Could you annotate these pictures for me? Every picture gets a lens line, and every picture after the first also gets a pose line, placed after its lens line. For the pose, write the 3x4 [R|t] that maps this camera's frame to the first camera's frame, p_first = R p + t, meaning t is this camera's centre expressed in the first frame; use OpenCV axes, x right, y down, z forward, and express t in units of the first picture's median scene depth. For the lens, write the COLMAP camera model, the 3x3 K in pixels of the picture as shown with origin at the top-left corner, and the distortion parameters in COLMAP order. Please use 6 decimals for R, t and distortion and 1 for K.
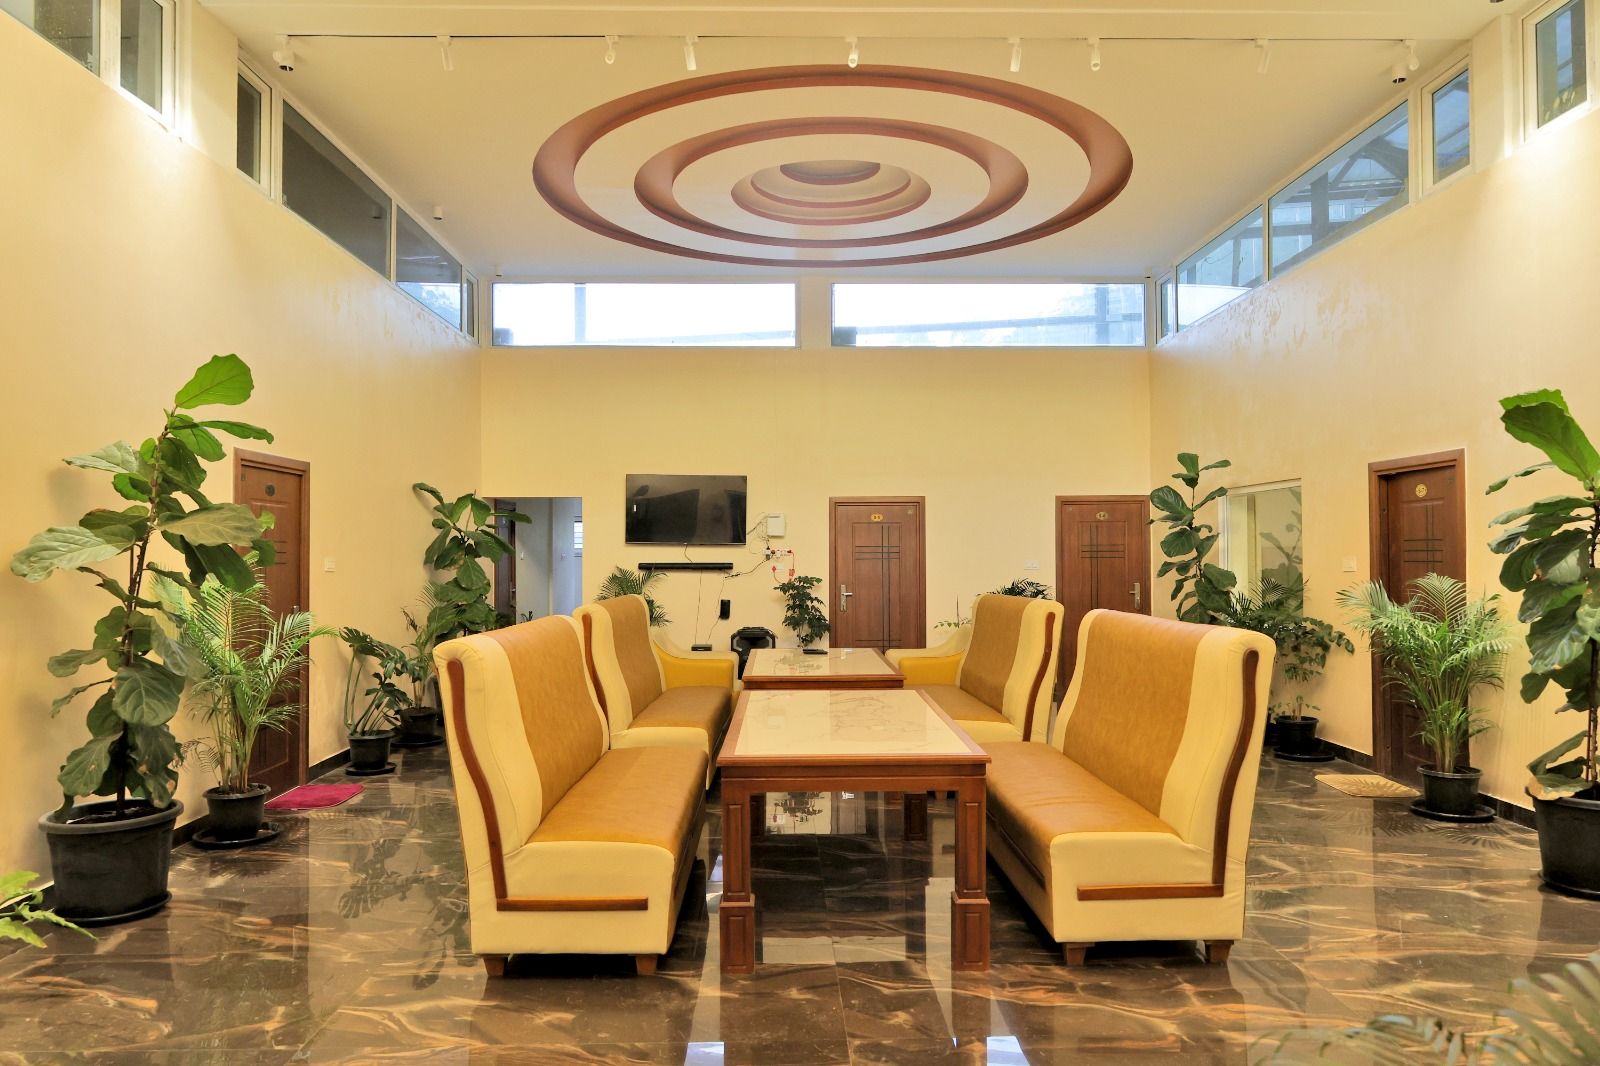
lens RADIAL K [[1131.1, 0, 809.1], [0, 1131.1, 529.5], [0, 0, 1]] dist [0.024511, -0.000073]
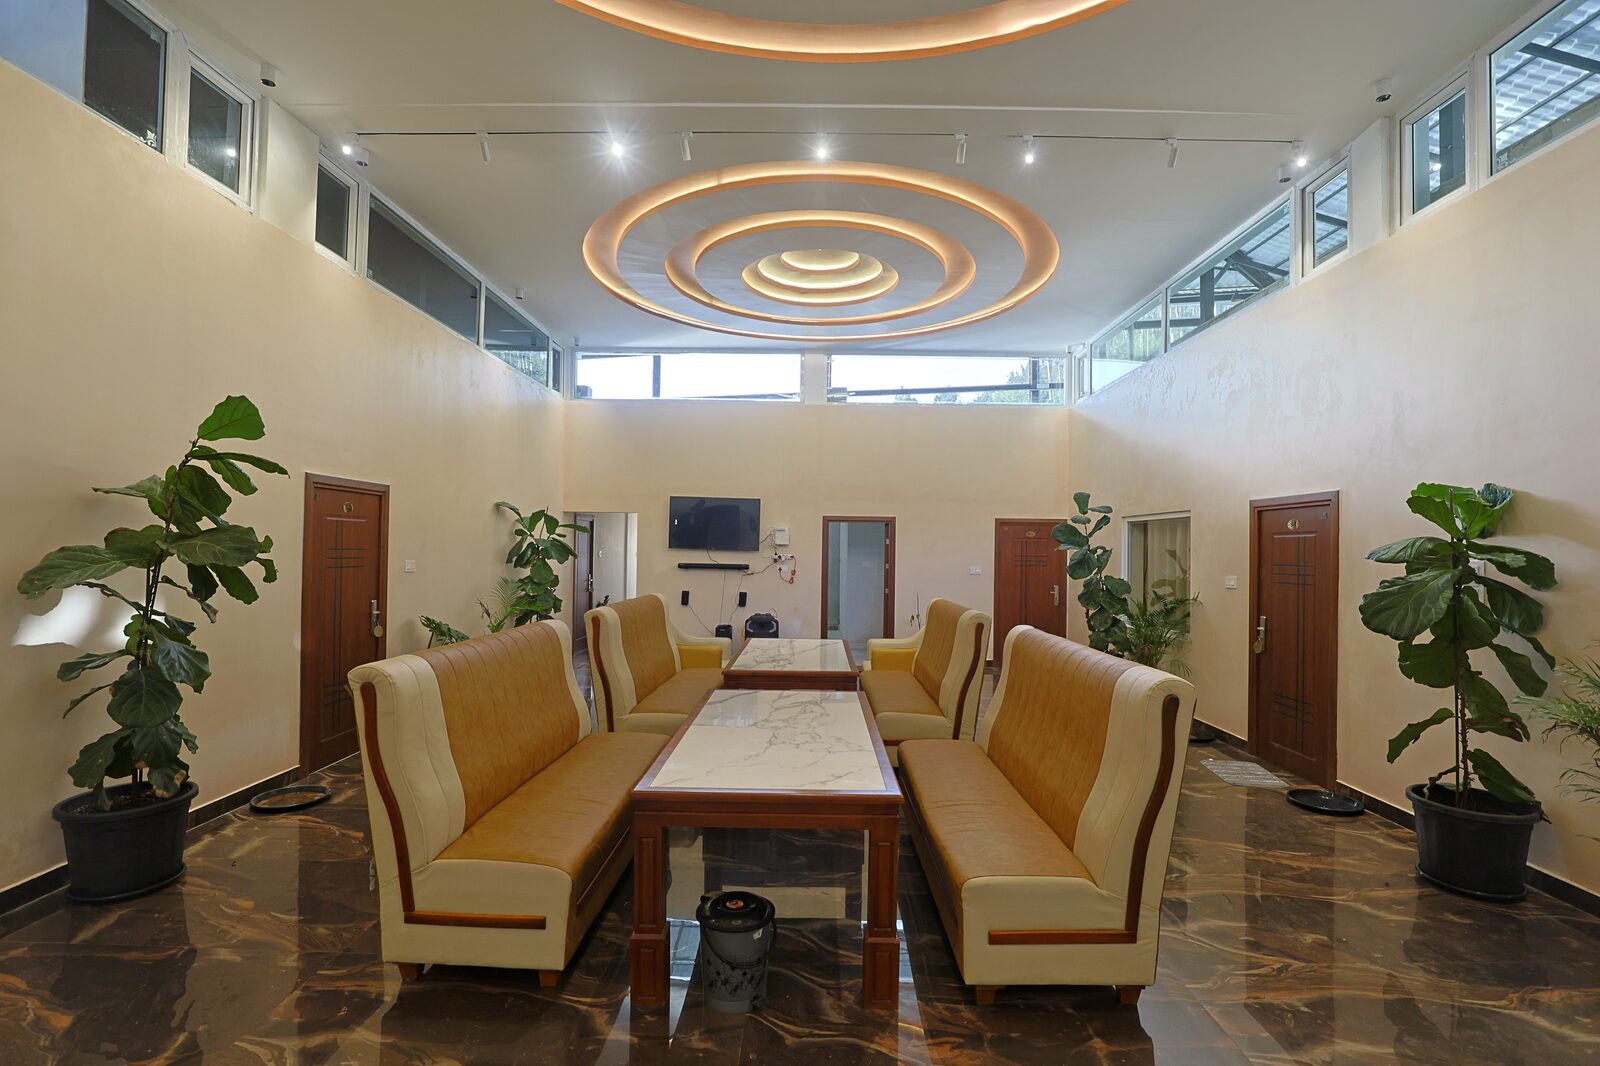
lens RADIAL K [[726.3, 0, 822.8], [0, 726.3, 538.4], [0, 0, 1]] dist [-0.002253, -0.000226]
pose [[0.999399, 0.017949, -0.029658, 0.064507], [-0.017546, 0.999751, 0.013816, -0.021422], [0.029898, -0.013287, 0.999465, 0.227027]]
